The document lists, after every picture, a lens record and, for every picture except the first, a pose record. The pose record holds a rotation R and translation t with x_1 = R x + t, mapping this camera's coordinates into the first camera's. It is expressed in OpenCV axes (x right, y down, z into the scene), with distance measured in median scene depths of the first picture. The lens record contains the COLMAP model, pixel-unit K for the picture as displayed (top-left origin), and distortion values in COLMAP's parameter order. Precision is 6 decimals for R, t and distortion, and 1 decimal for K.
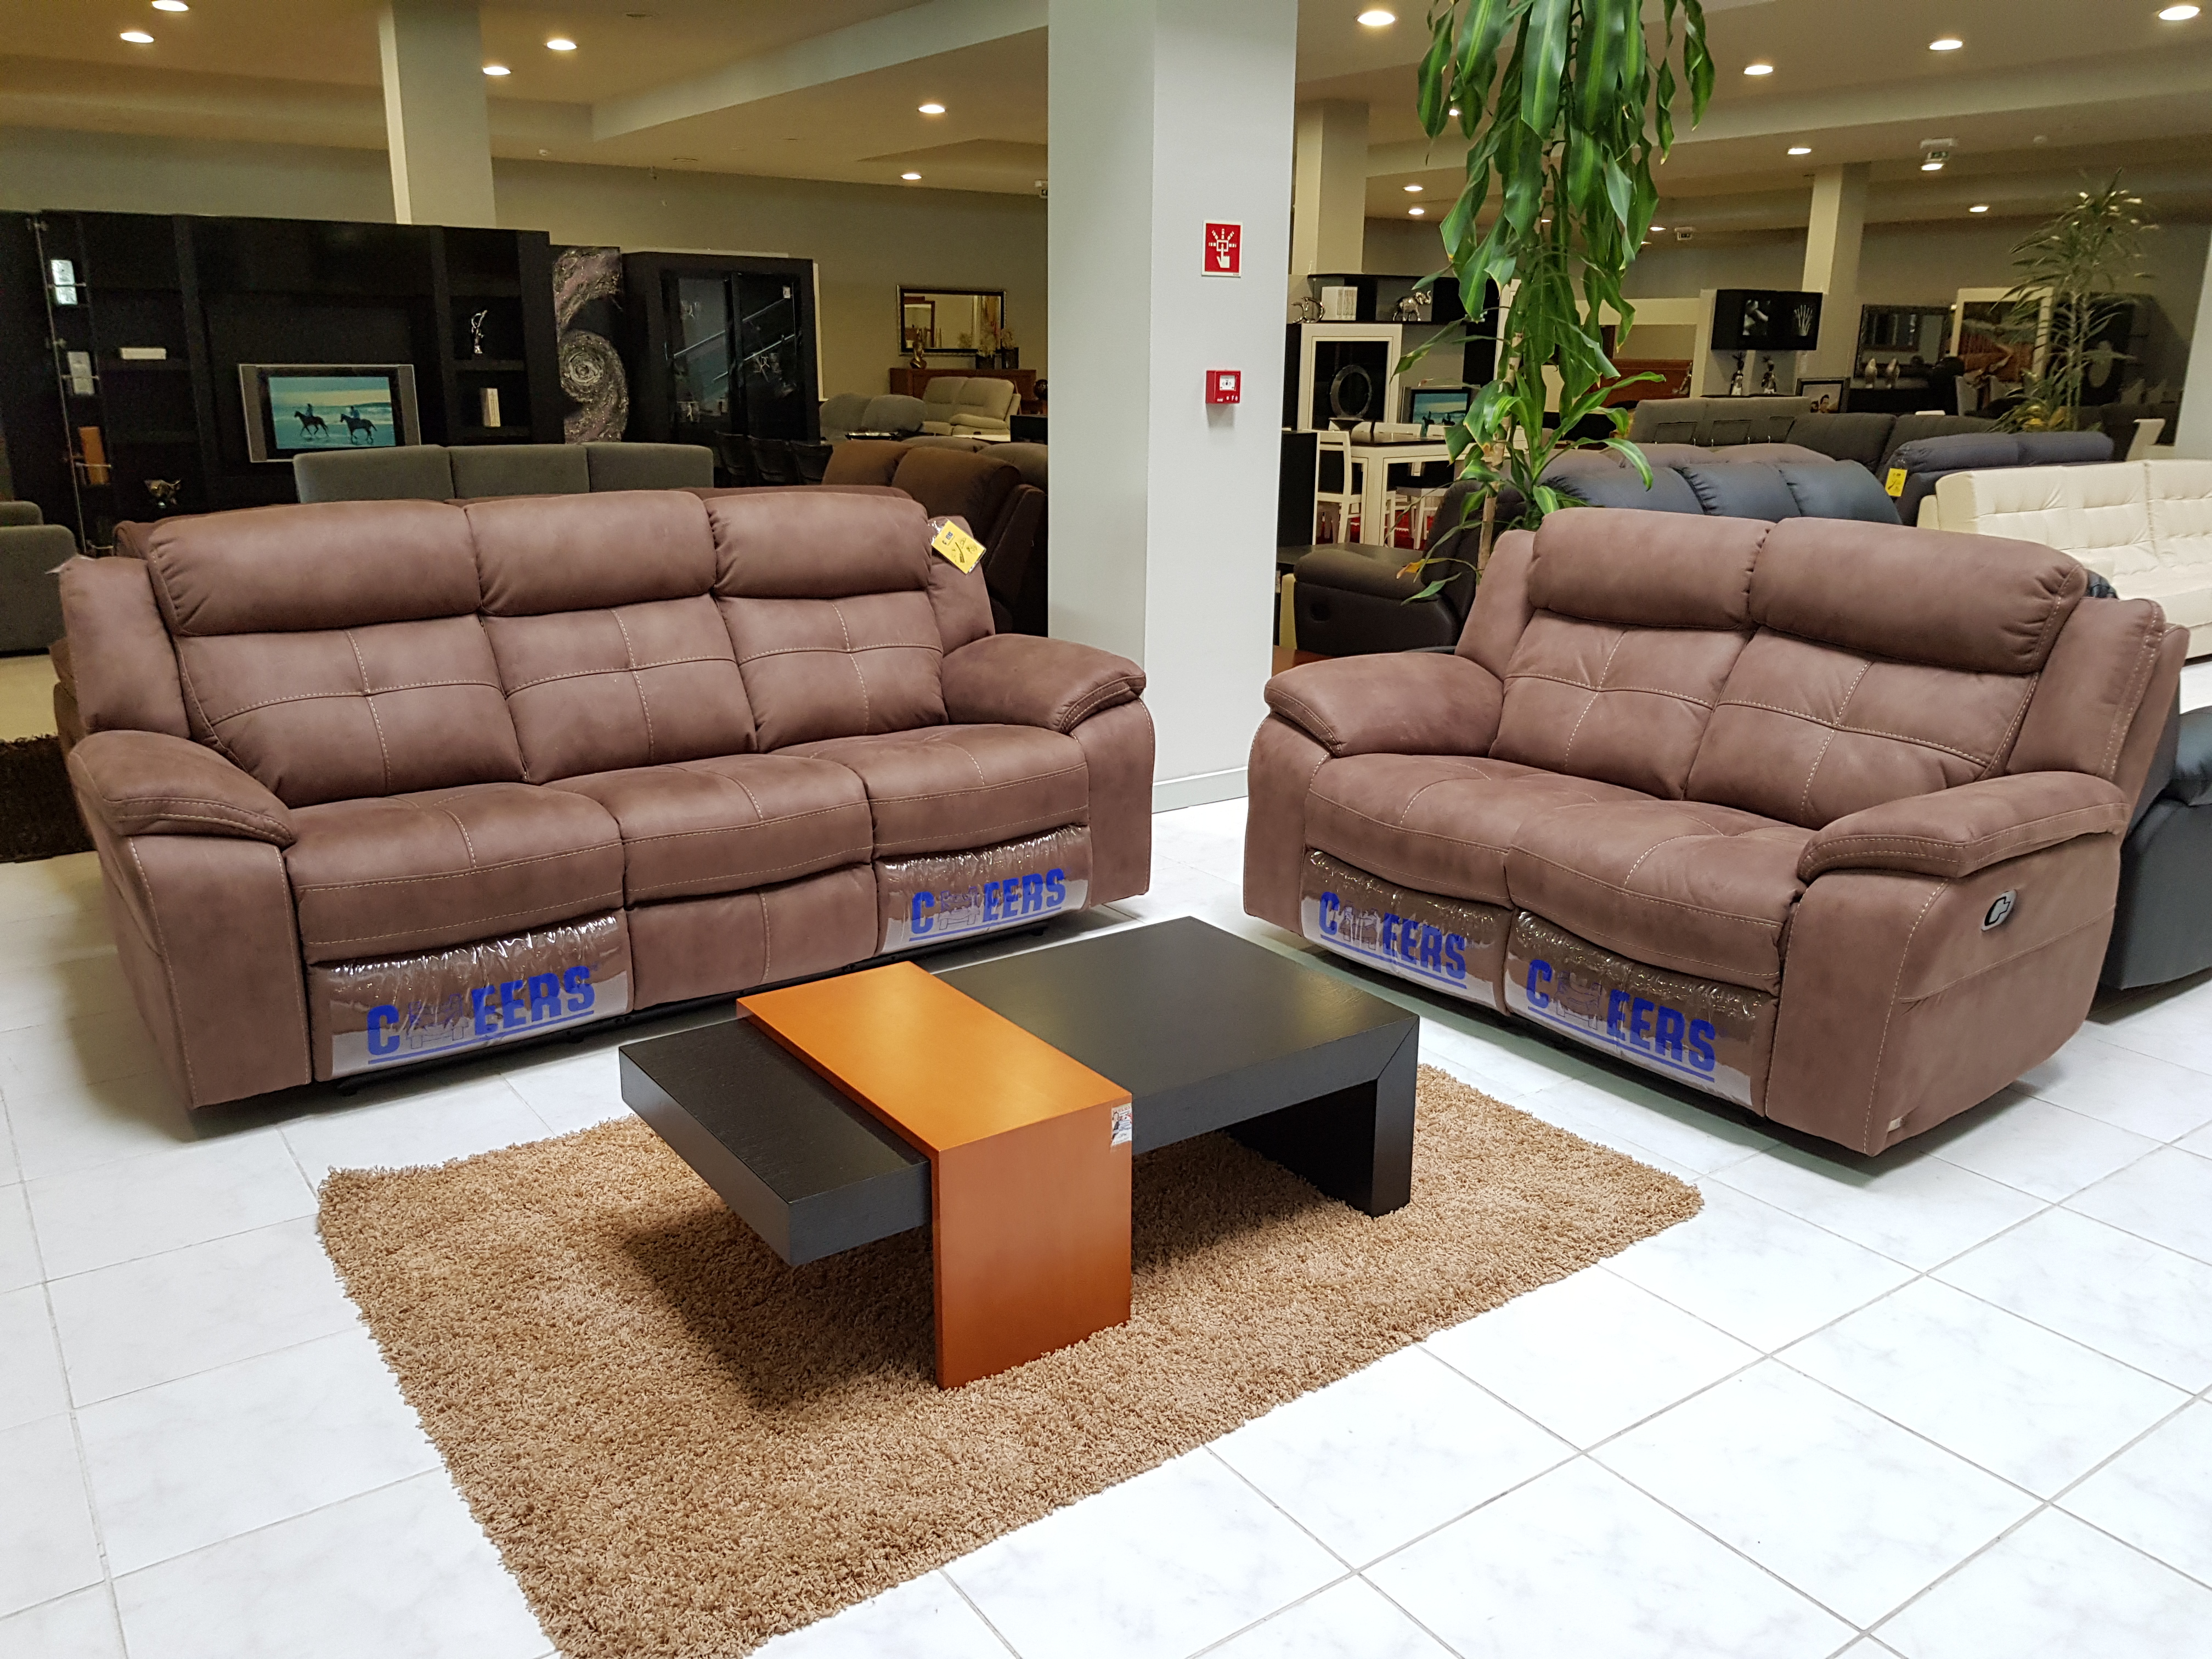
lens RADIAL K [[1719.7, 0, 1120.3], [0, 1719.7, 825.4], [0, 0, 1]] dist [0.086583, -0.143085]
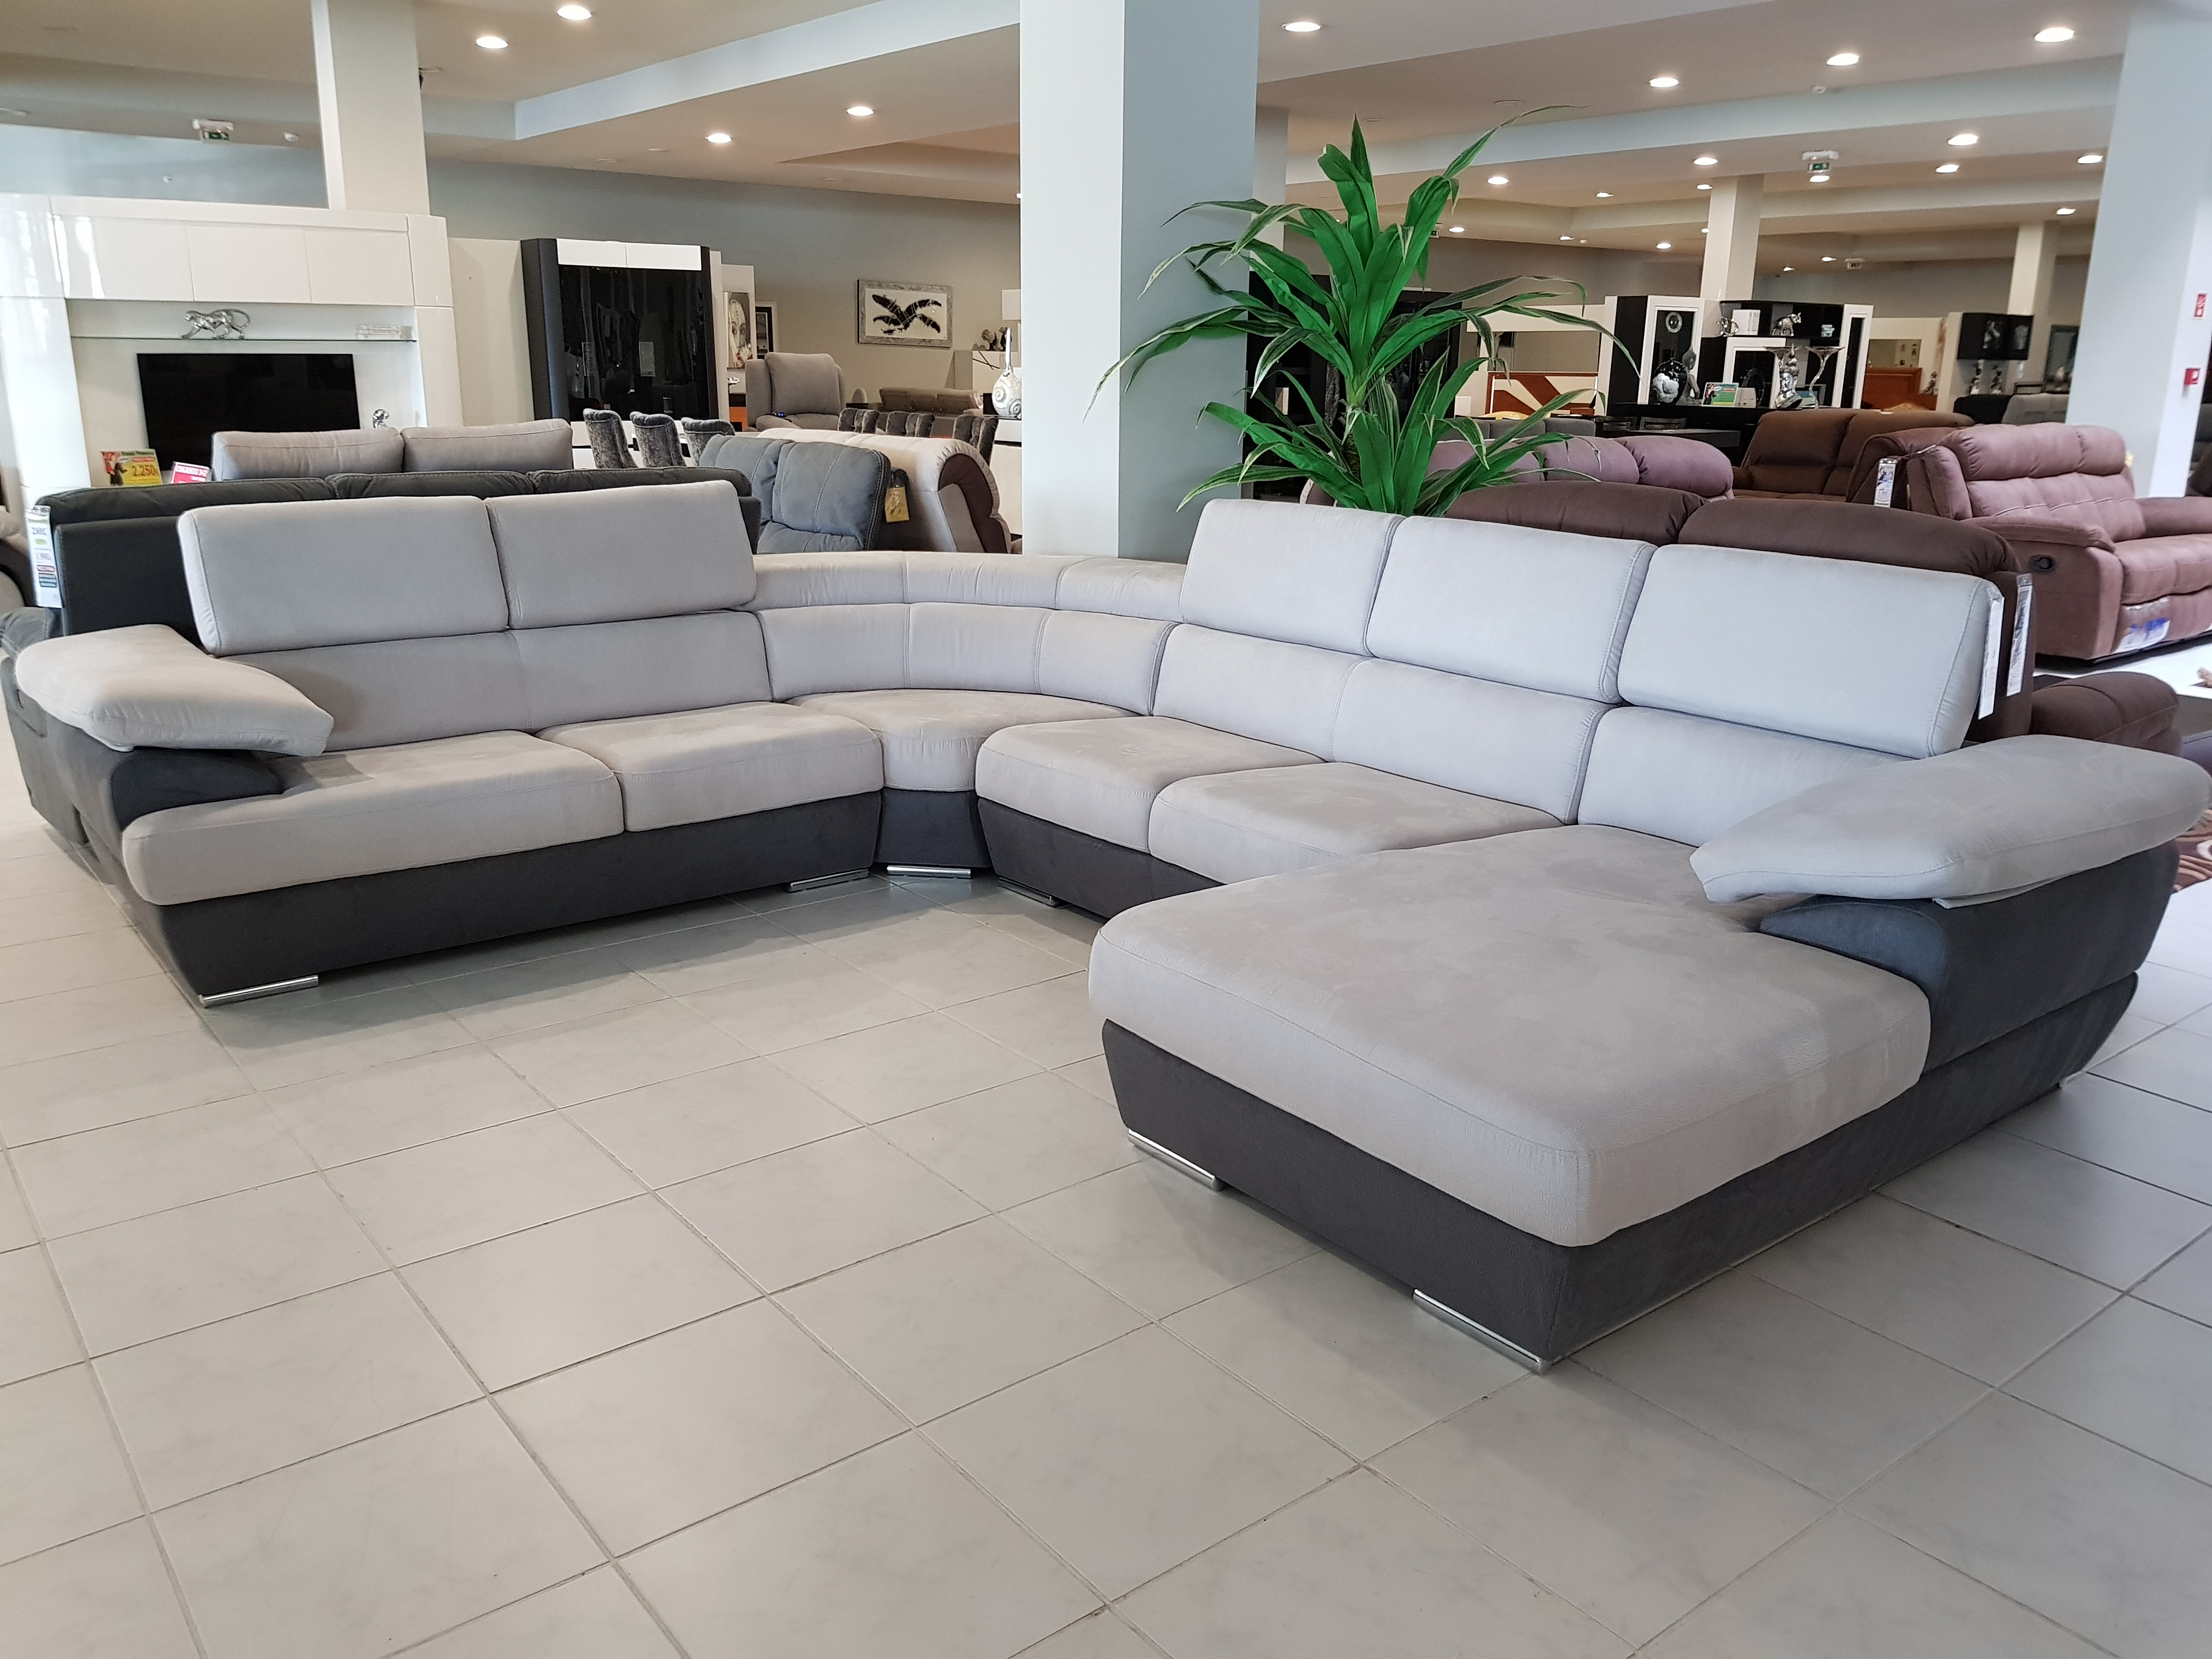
lens RADIAL K [[1719.7, 0, 1120.3], [0, 1719.7, 825.4], [0, 0, 1]] dist [0.086583, -0.143085]
pose [[0.998230, -0.013001, 0.058029, -0.522731], [0.013301, 0.999900, -0.004789, 0.099968], [-0.057961, 0.005553, 0.998303, -0.358922]]
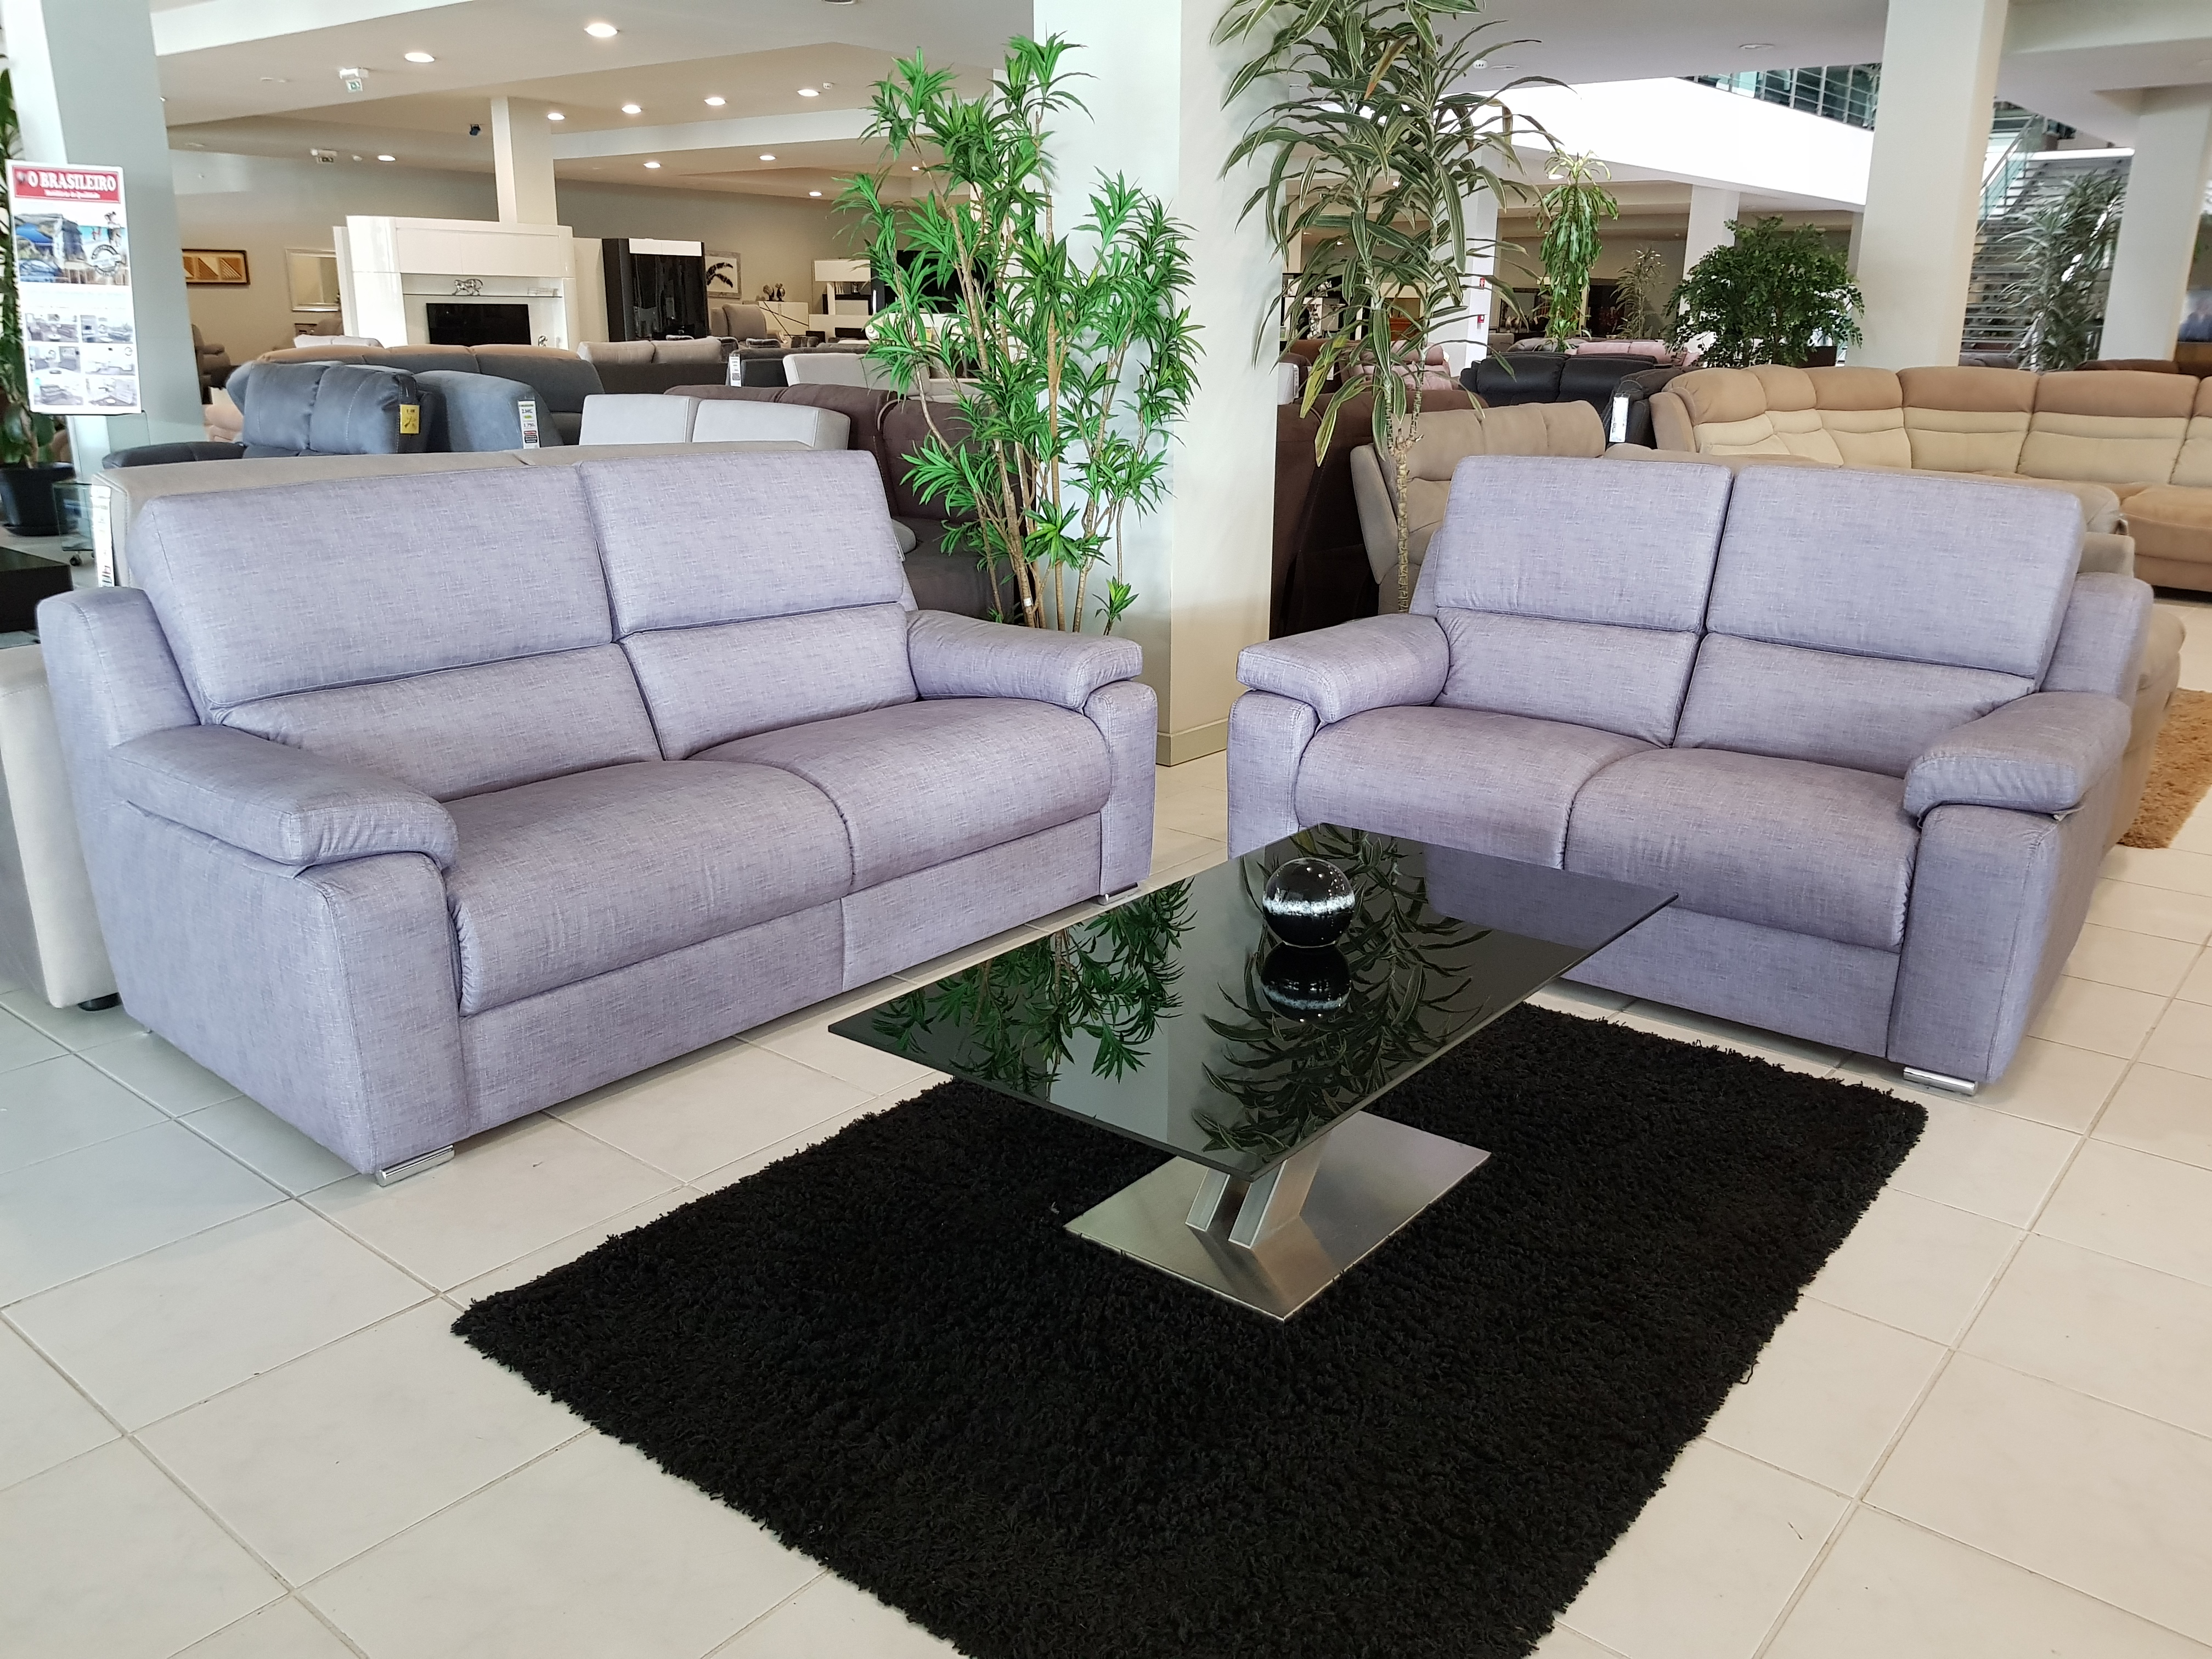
lens RADIAL K [[1734.2, 0, 1106.0], [0, 1734.2, 829.5], [0, 0, 1]] dist [0.084194, -0.144093]
pose [[0.965630, -0.069563, 0.250440, -0.781493], [0.064234, 0.997502, 0.029399, 0.312753], [-0.251859, -0.012302, 0.967686, -1.129368]]
